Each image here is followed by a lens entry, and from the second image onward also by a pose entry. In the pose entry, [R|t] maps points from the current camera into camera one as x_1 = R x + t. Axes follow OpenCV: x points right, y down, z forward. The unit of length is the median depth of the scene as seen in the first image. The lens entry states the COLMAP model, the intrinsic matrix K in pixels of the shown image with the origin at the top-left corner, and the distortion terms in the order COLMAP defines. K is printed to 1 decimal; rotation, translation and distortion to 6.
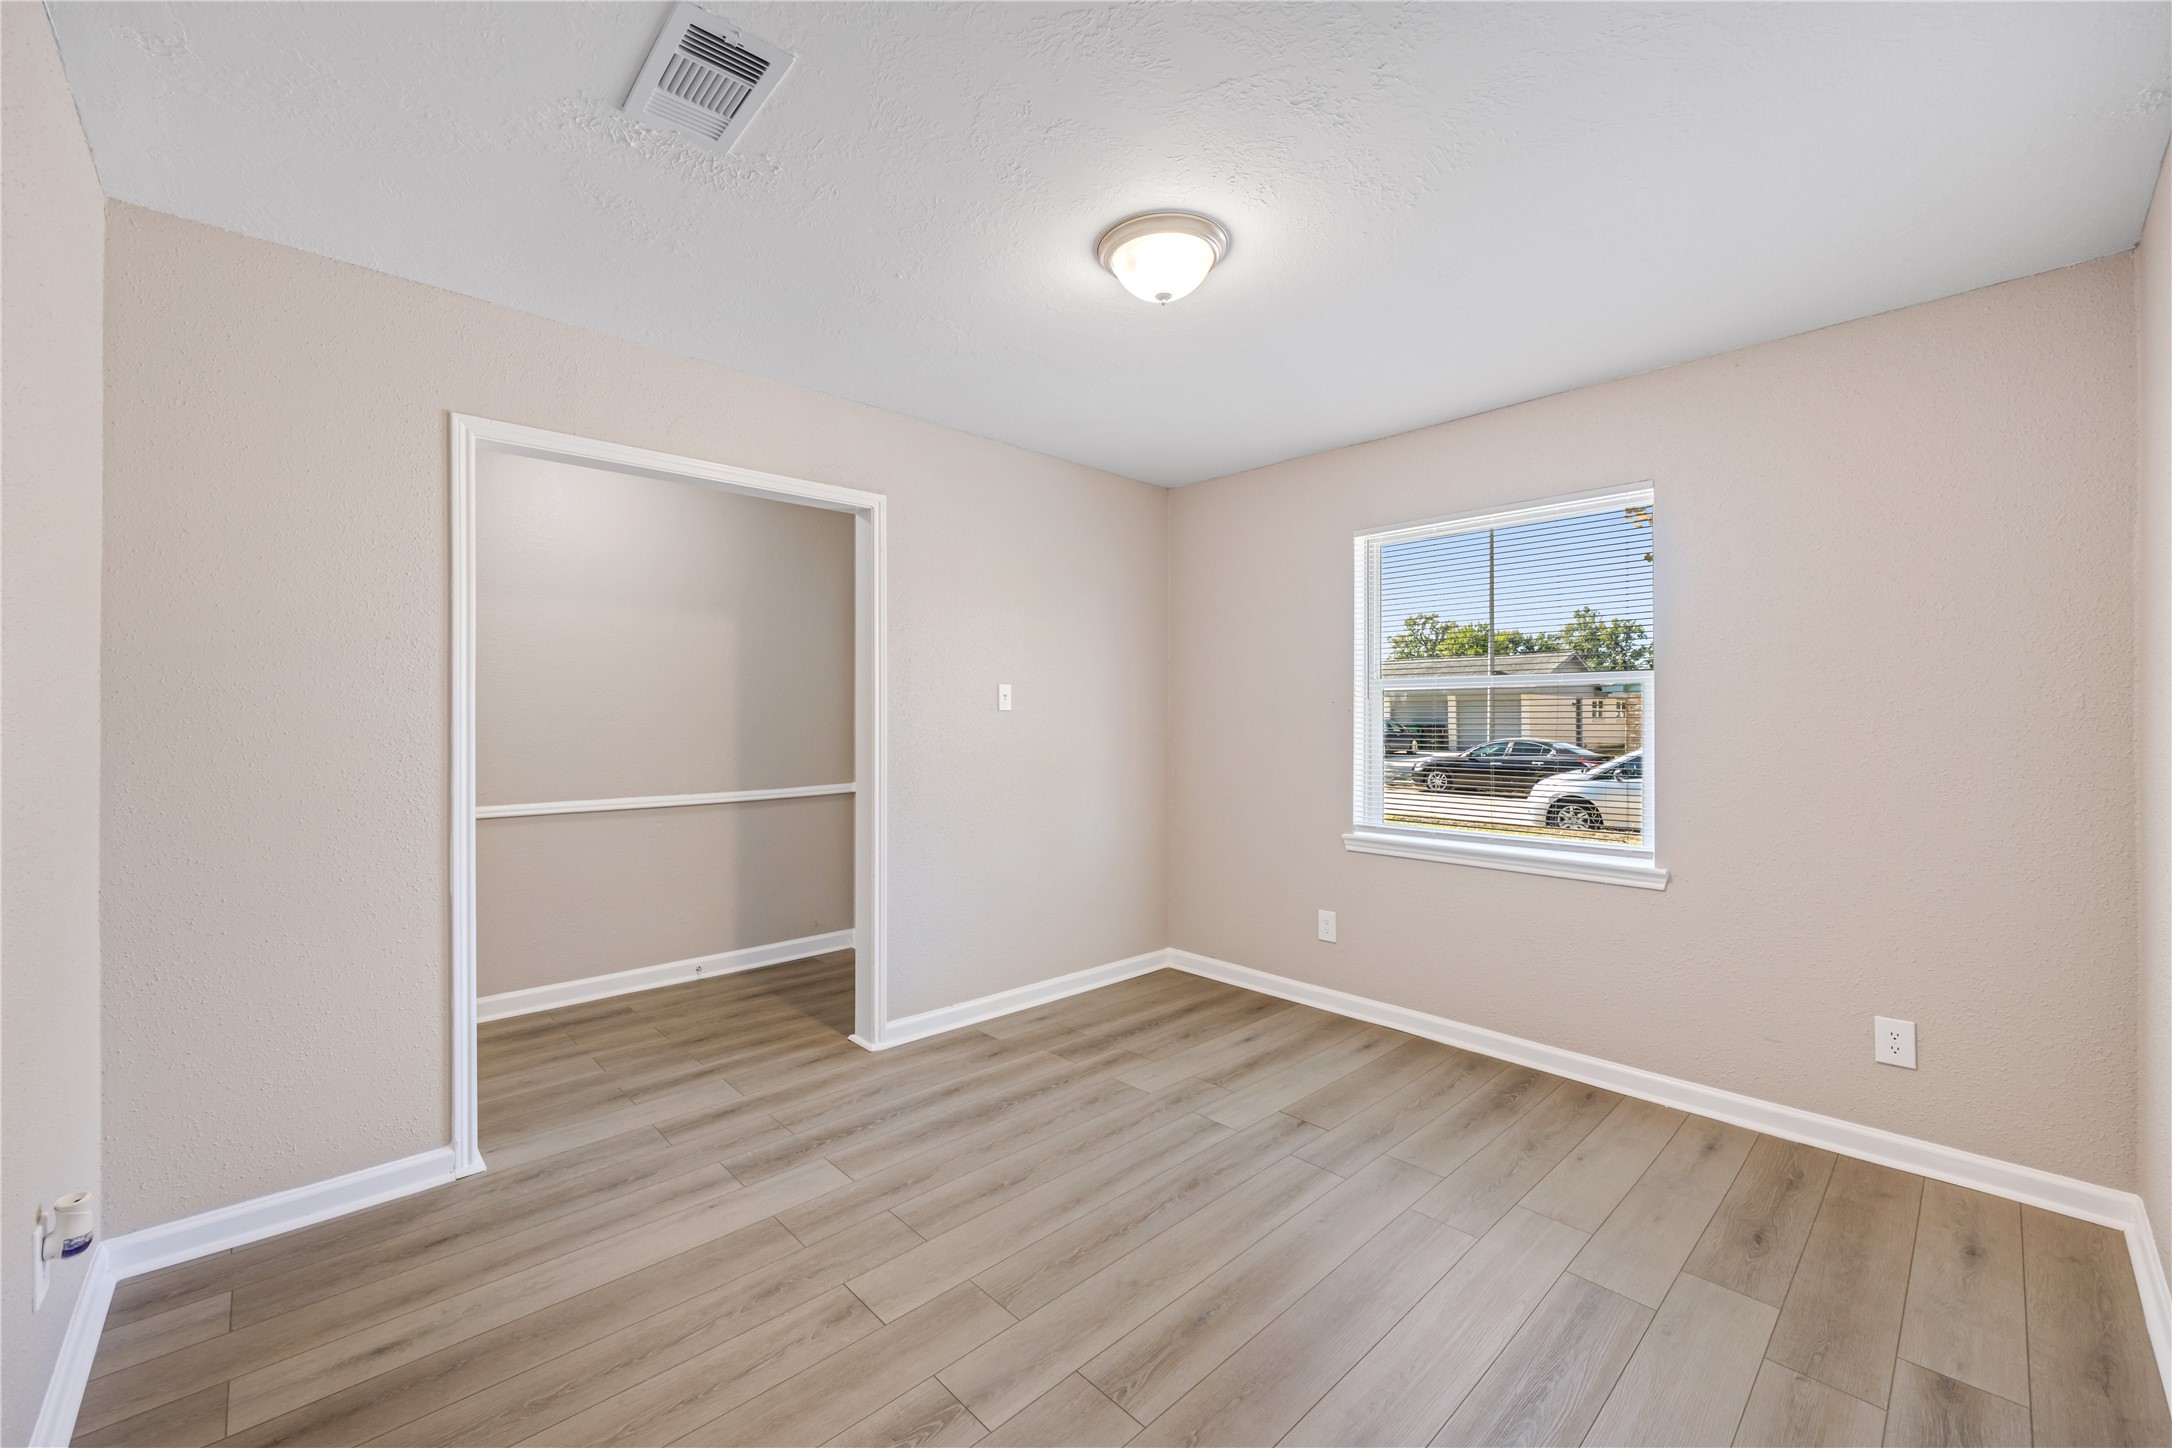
lens RADIAL K [[900.0, 0, 1082.6], [0, 900.0, 717.3], [0, 0, 1]] dist [-0.002509, 0.000105]
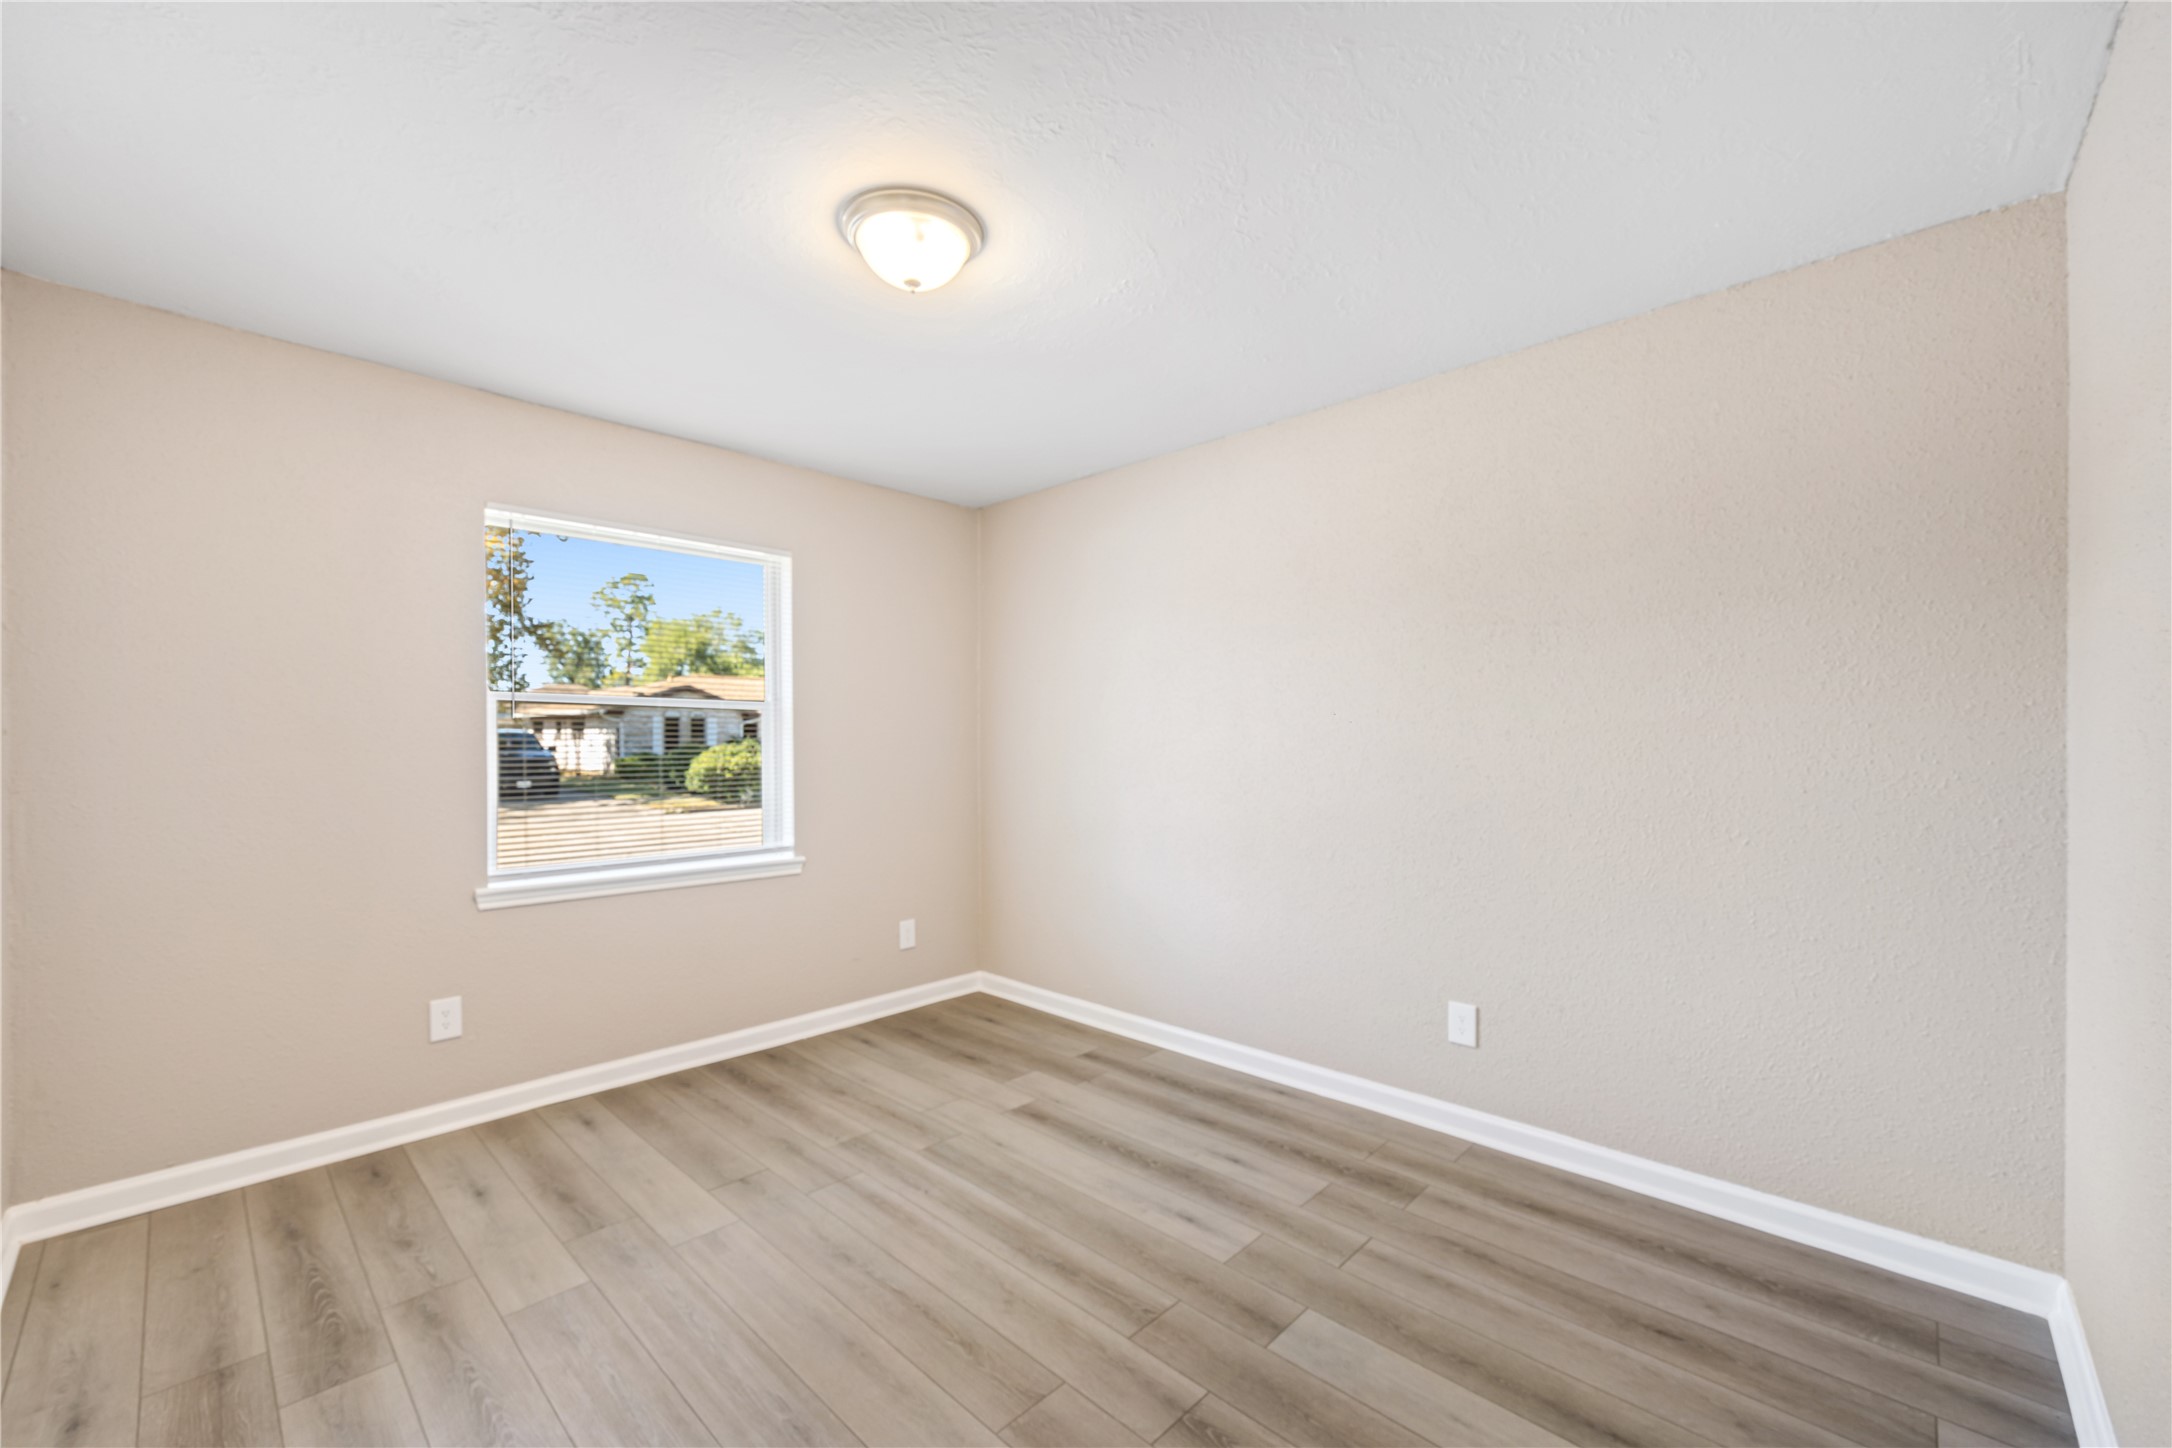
lens RADIAL K [[864.9, 0, 1092.4], [0, 864.9, 739.7], [0, 0, 1]] dist [-0.001087, -0.000169]
pose [[-0.082899, 0.004464, 0.996548, -0.637296], [-0.000363, 0.999990, -0.004510, 0.004583], [-0.996558, -0.000736, -0.082896, 0.686981]]
